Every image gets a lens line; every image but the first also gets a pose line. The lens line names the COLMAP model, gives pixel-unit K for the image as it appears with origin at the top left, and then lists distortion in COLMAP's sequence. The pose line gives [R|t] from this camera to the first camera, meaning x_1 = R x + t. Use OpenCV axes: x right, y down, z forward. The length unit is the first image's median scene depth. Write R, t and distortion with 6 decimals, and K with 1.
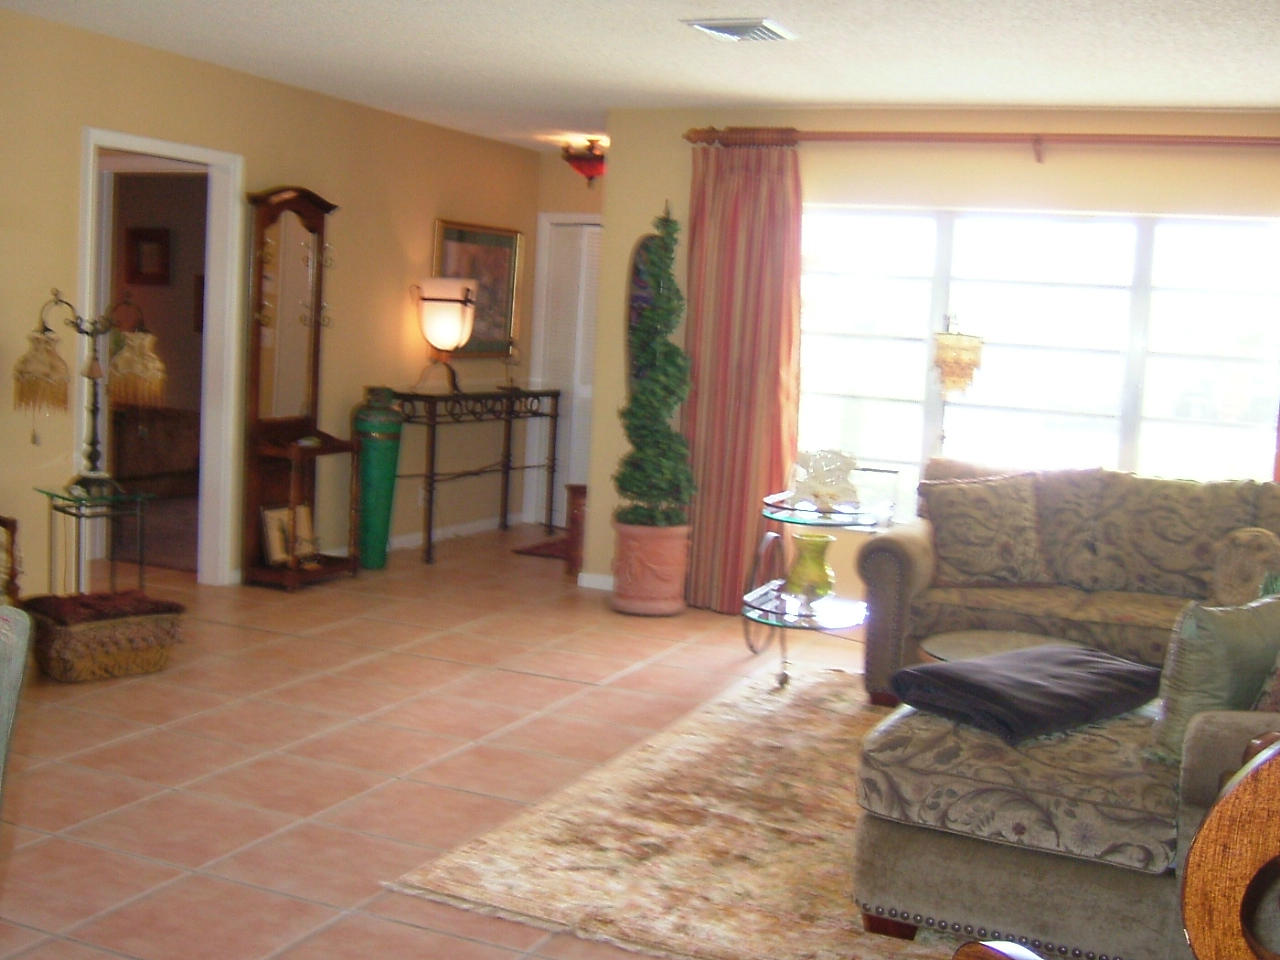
lens RADIAL K [[1498.7, 0, 640.0], [0, 1498.7, 480.0], [0, 0, 1]] dist [-0.122723, 0.016290]
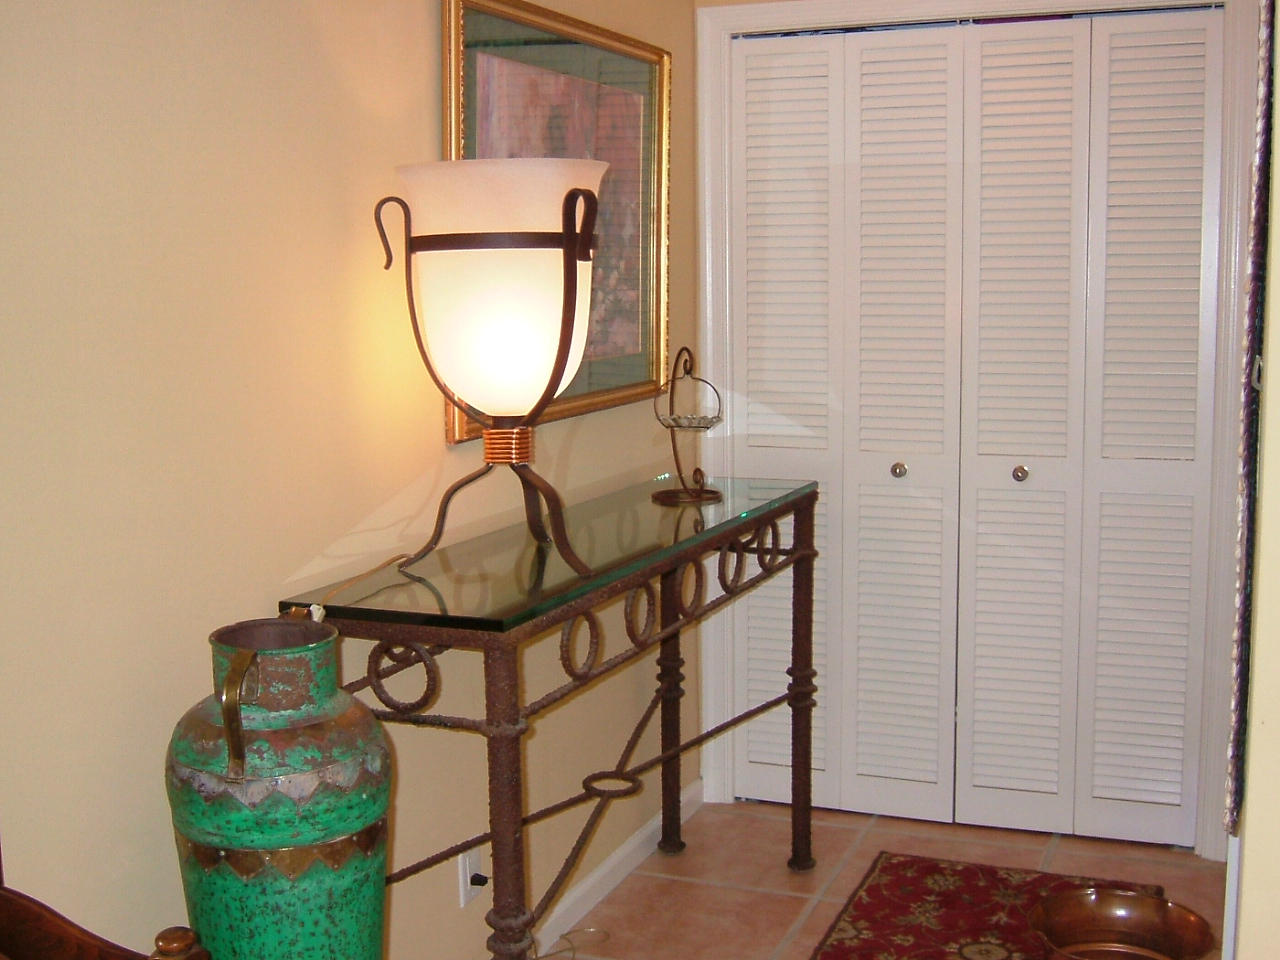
lens RADIAL K [[1498.7, 0, 640.0], [0, 1498.7, 480.0], [0, 0, 1]] dist [-0.122723, 0.016290]
pose [[0.996915, -0.076745, 0.016439, -0.105652], [0.076372, 0.996832, 0.022227, -0.075530], [-0.018093, -0.020903, 0.999618, 0.678093]]
